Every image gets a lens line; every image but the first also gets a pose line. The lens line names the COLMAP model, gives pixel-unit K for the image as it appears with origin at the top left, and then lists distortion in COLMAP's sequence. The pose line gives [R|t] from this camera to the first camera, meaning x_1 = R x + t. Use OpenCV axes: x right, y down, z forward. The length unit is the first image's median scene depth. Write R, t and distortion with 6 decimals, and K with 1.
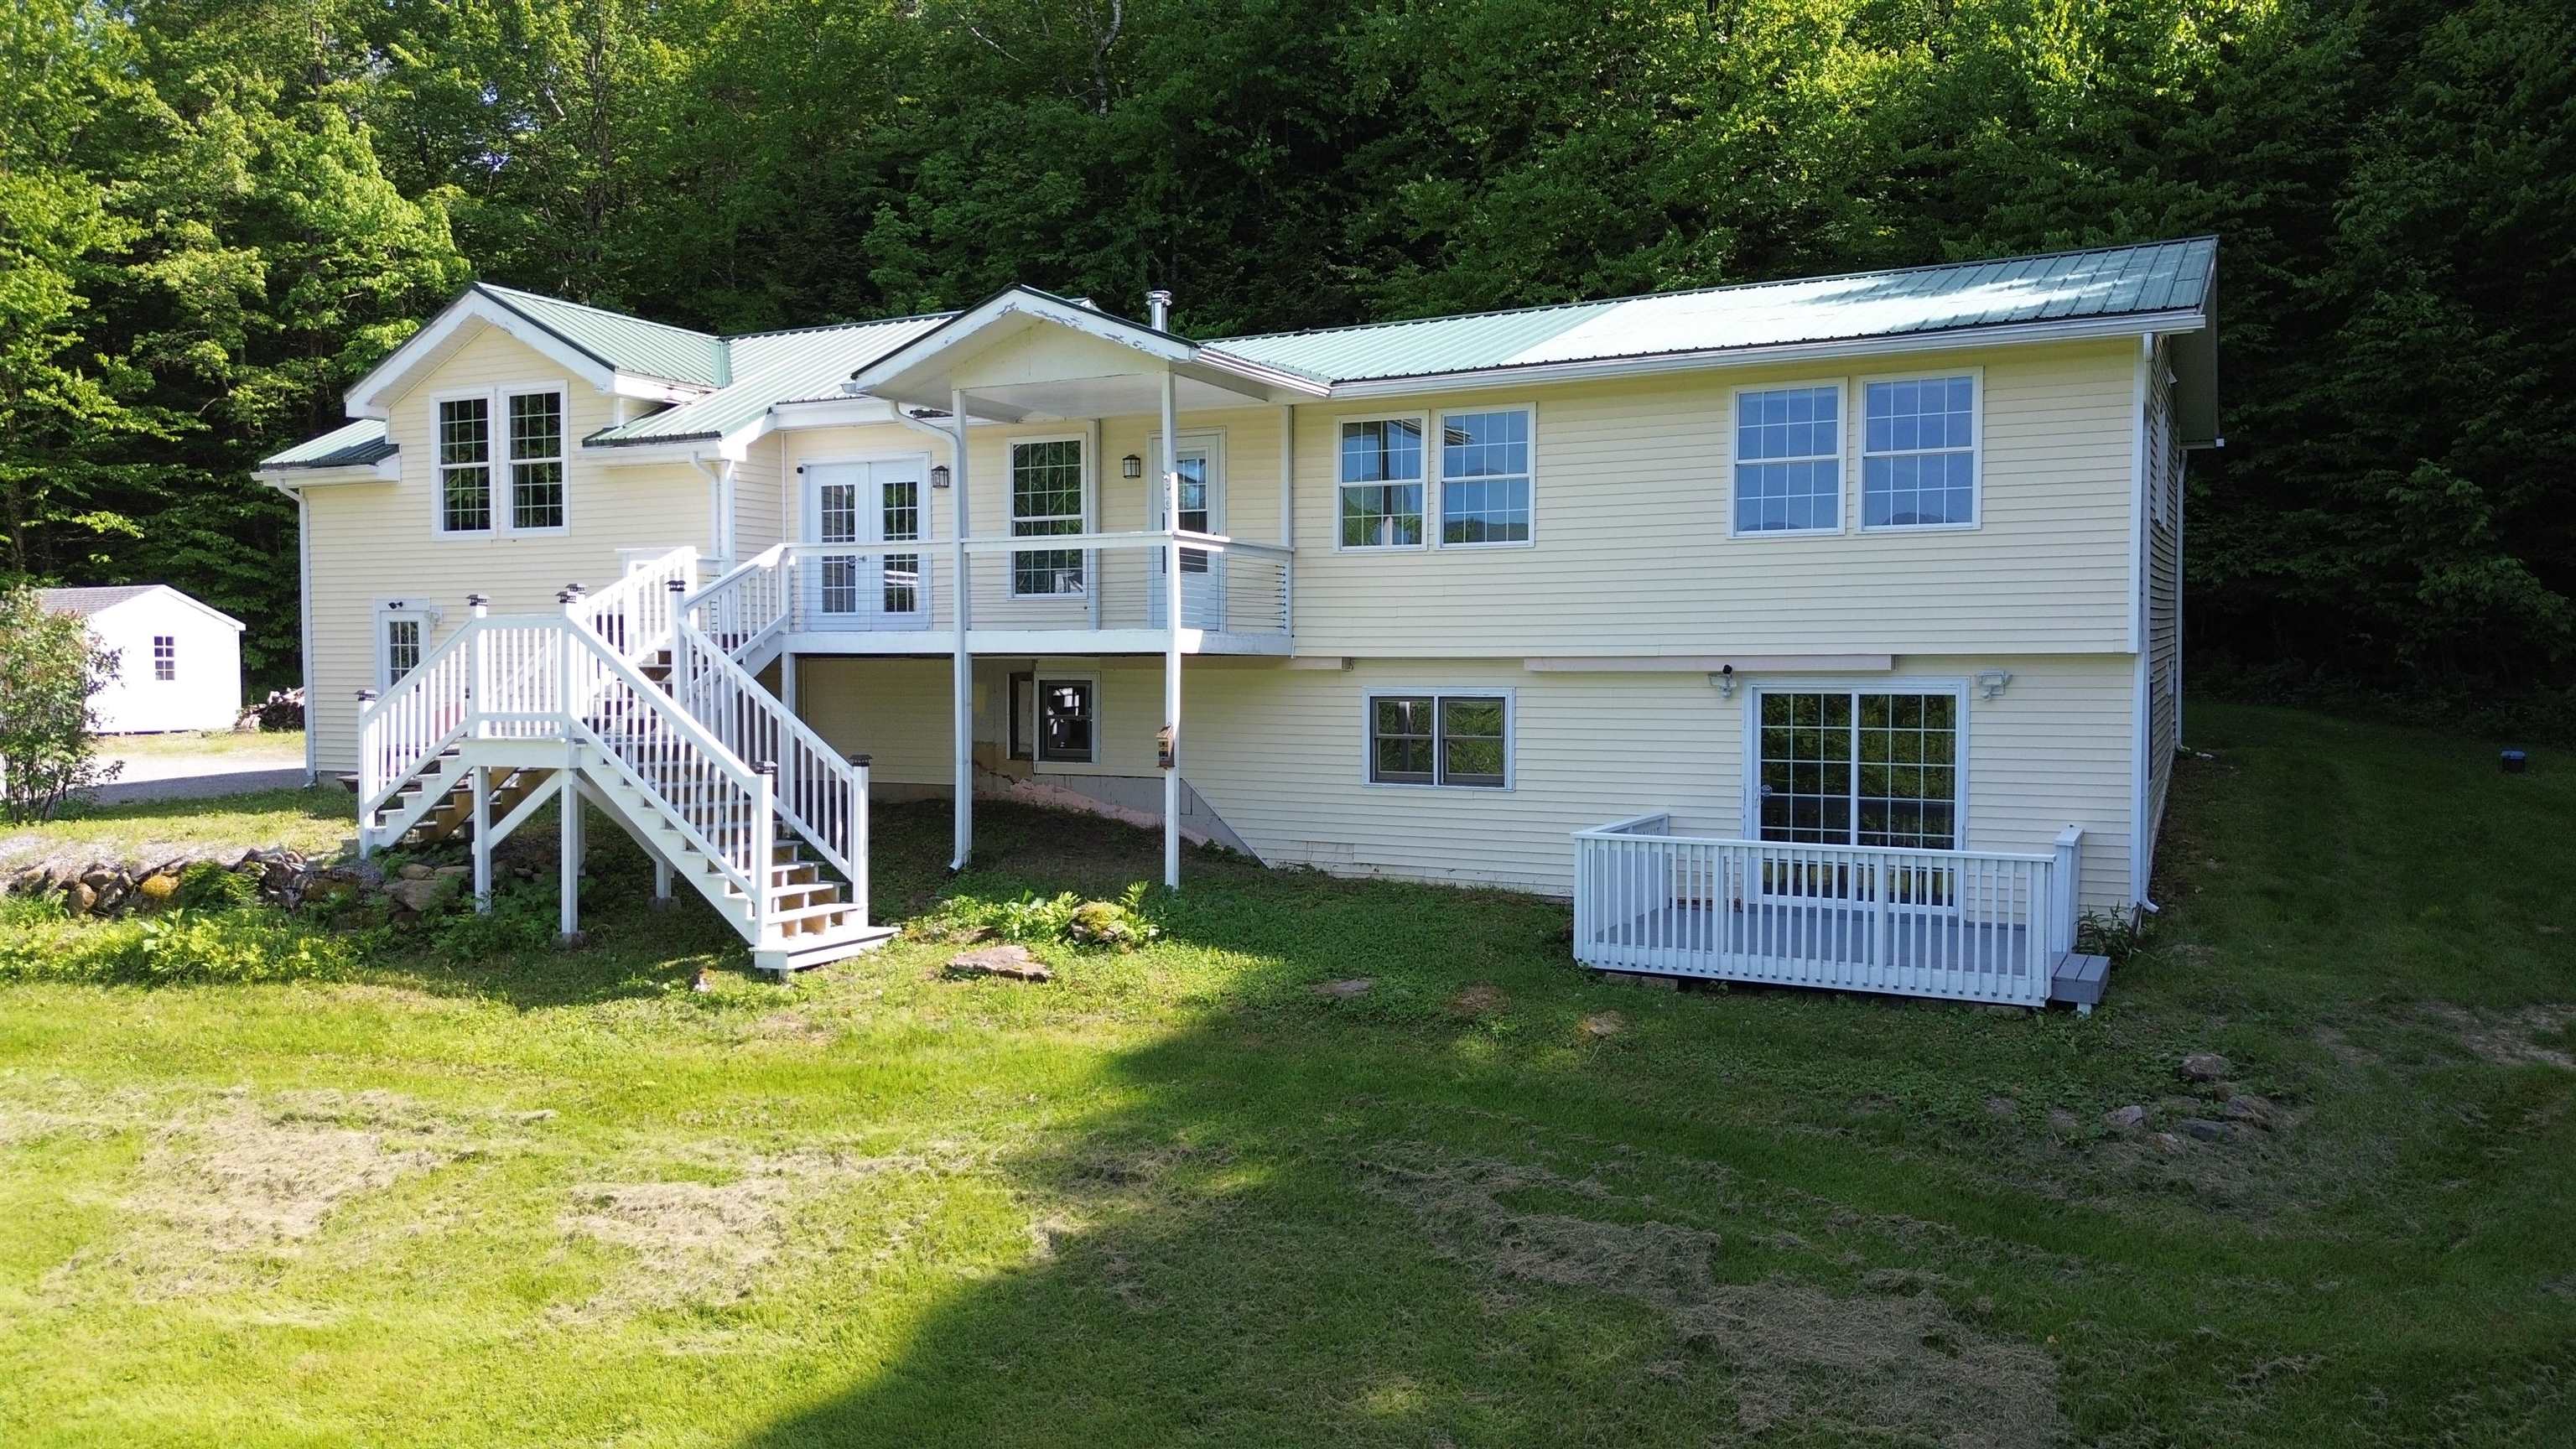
lens RADIAL K [[1843.7, 0, 1287.3], [0, 1843.7, 715.9], [0, 0, 1]] dist [0.062934, -0.037312]
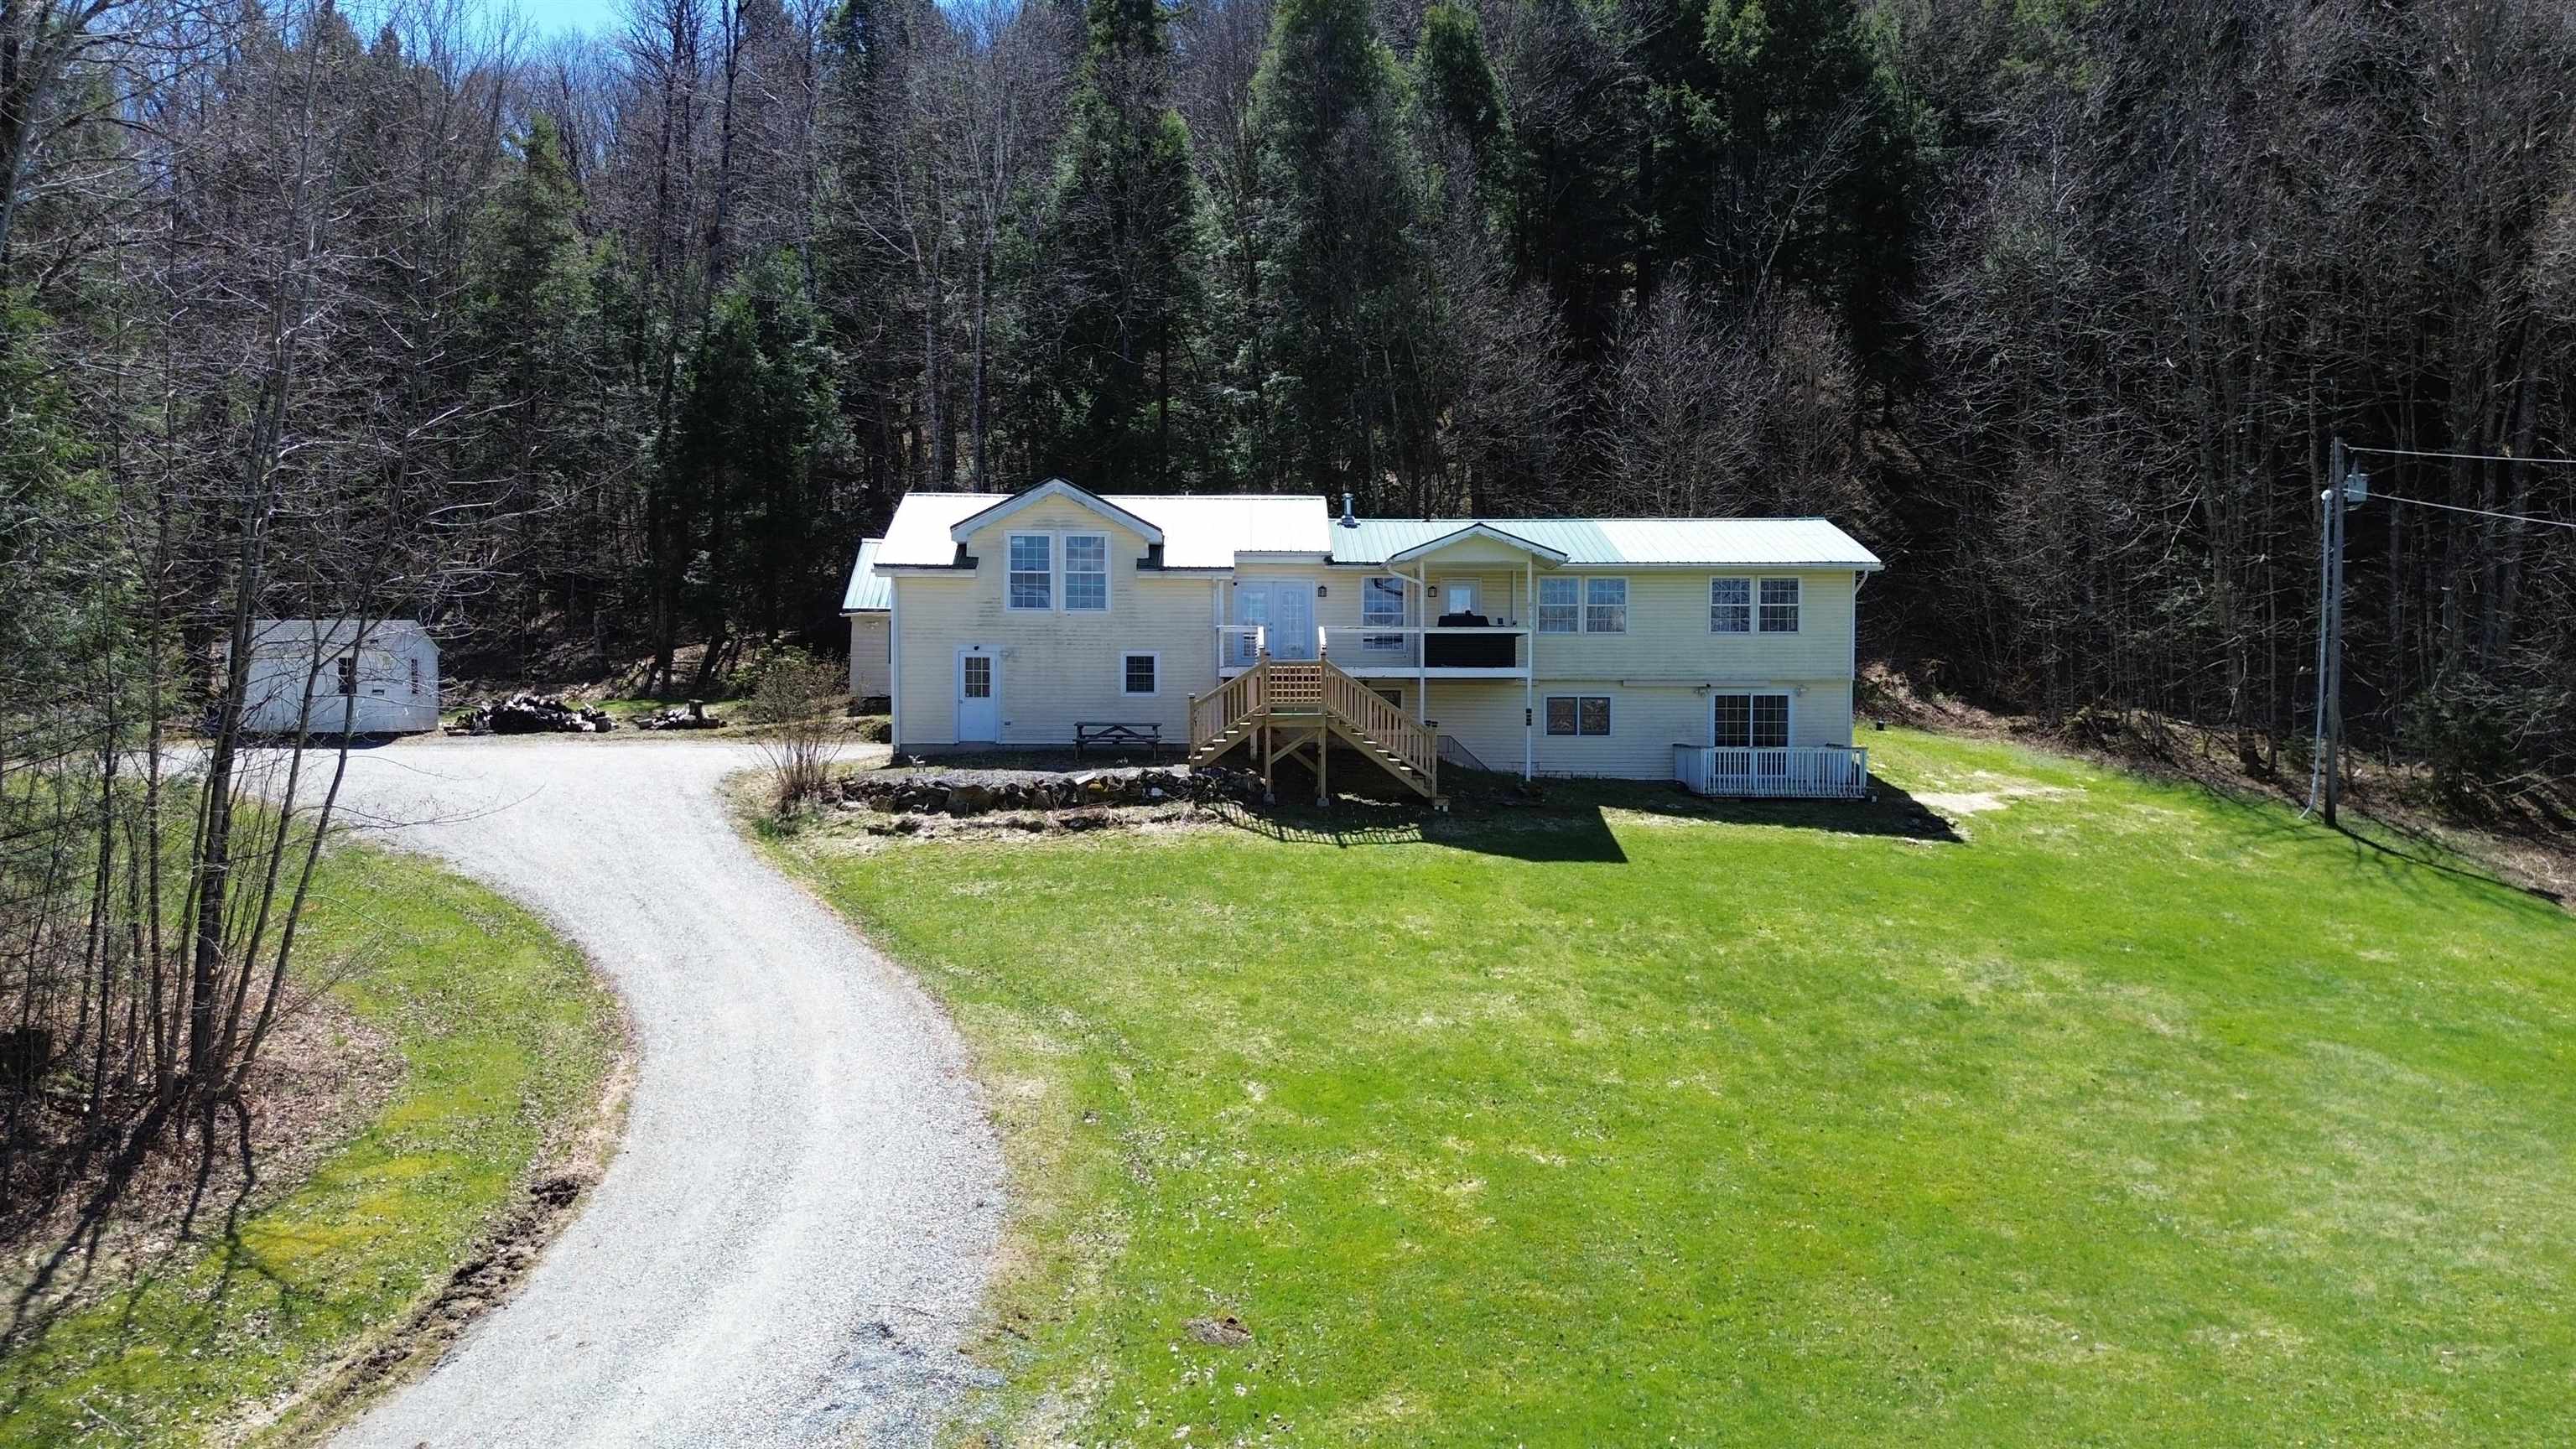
lens RADIAL K [[1843.7, 0, 1298.9], [0, 1843.7, 723.1], [0, 0, 1]] dist [0.062934, -0.037312]
pose [[0.875754, -0.007517, 0.482699, -1.402268], [0.009623, 0.999952, -0.001887, 0.023751], [-0.482661, 0.006297, 0.875784, -0.904708]]
